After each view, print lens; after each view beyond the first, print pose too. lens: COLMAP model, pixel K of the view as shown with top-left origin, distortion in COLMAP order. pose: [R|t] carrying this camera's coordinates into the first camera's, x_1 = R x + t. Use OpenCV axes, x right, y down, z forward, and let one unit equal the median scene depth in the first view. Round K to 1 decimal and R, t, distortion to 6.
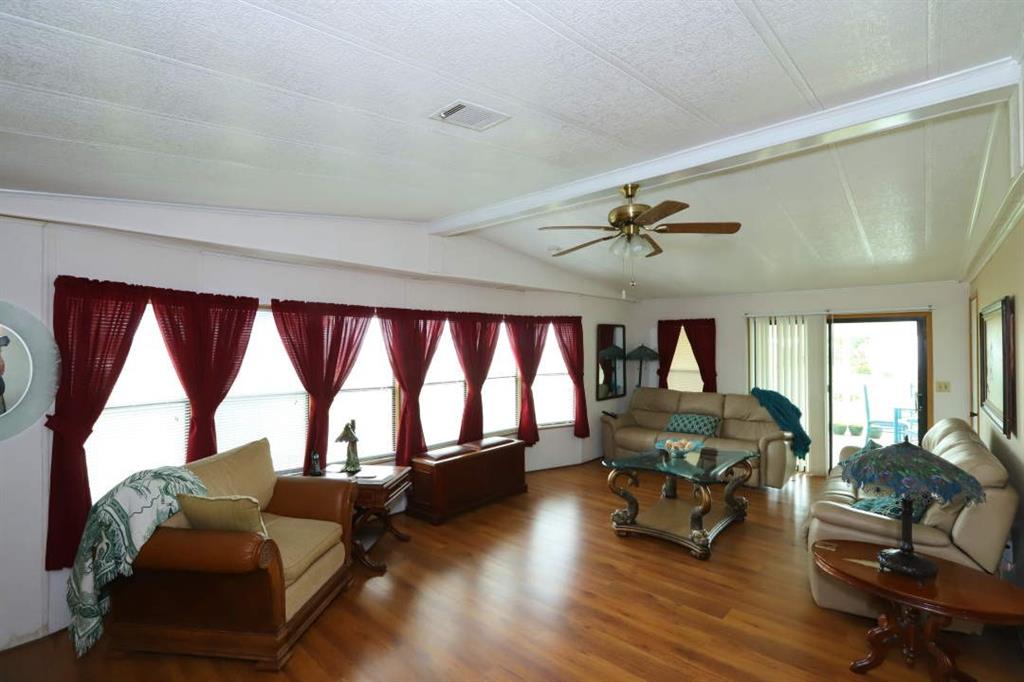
lens RADIAL K [[469.4, 0, 514.2], [0, 469.4, 338.4], [0, 0, 1]] dist [-0.049206, 0.016853]
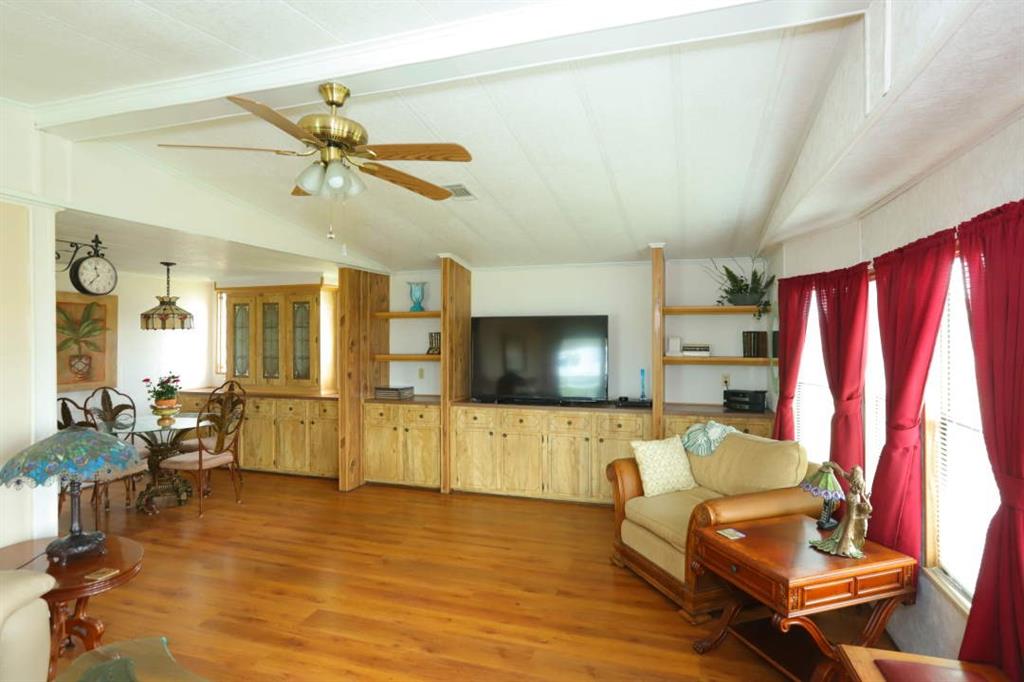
lens RADIAL K [[545.2, 0, 512.8], [0, 545.2, 337.4], [0, 0, 1]] dist [-0.043040, 0.000182]
pose [[-0.911394, 0.001246, -0.411533, 0.200284], [0.007393, 0.999884, -0.013345, 0.024963], [0.411469, -0.015206, -0.911297, 1.076163]]
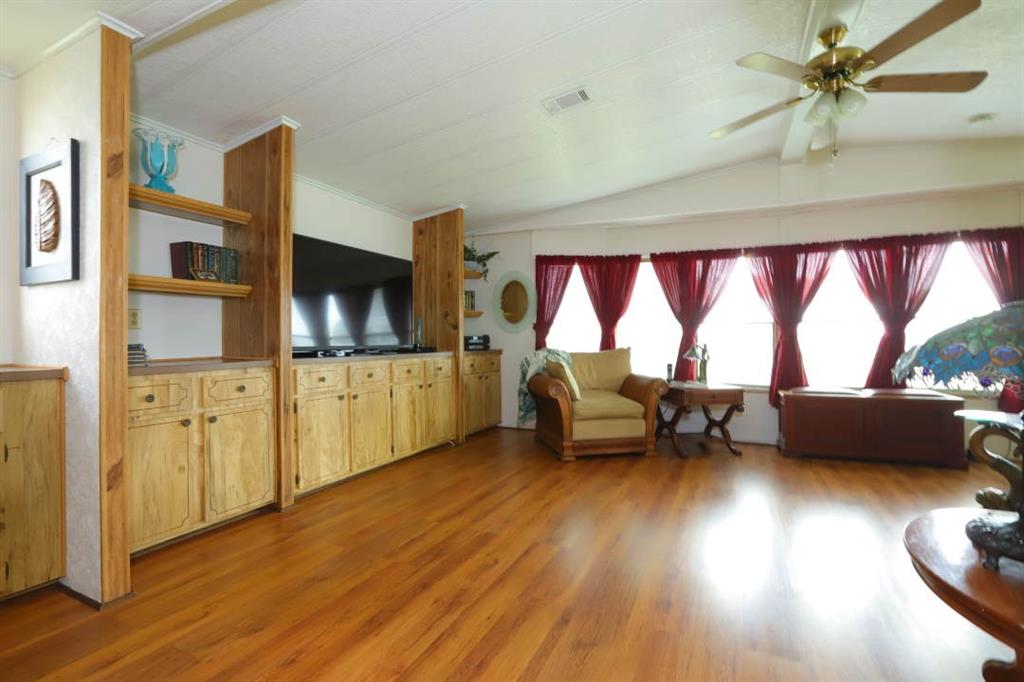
lens RADIAL K [[469.4, 0, 514.2], [0, 469.4, 338.4], [0, 0, 1]] dist [-0.049206, 0.016853]
pose [[0.294006, -0.001400, -0.955803, 0.500606], [0.014624, 0.999888, 0.003033, 0.114893], [0.955692, -0.014869, 0.293994, 0.139519]]
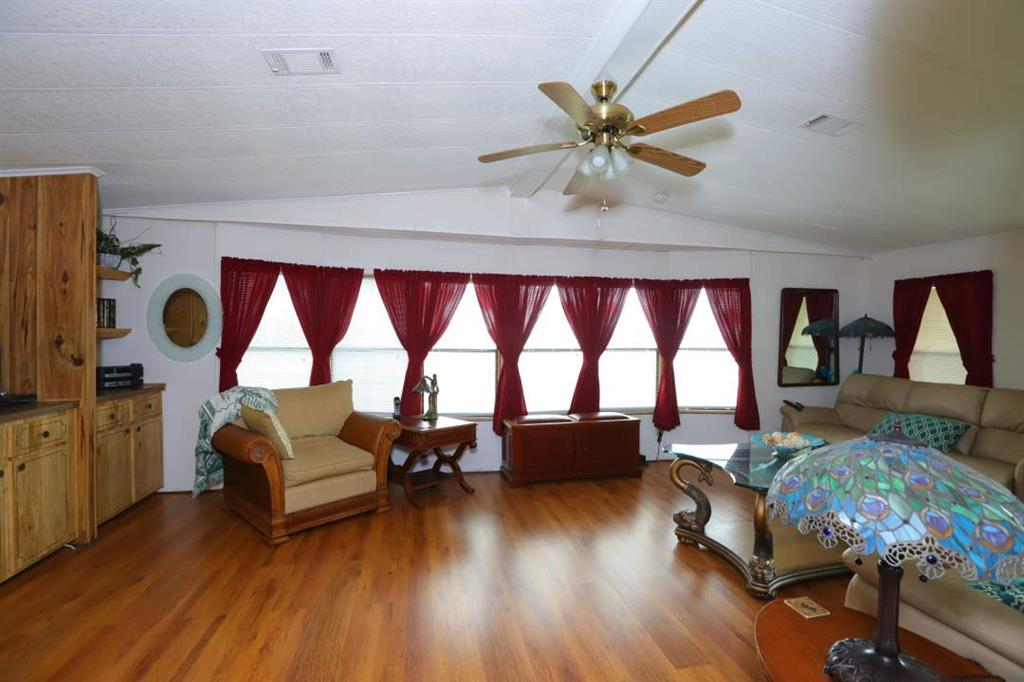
lens RADIAL K [[469.4, 0, 514.2], [0, 469.4, 338.4], [0, 0, 1]] dist [-0.049206, 0.016853]
pose [[0.810983, 0.012373, -0.584939, 0.352743], [-0.002488, 0.999840, 0.017699, 0.053153], [0.585065, -0.012898, 0.810884, 0.159557]]
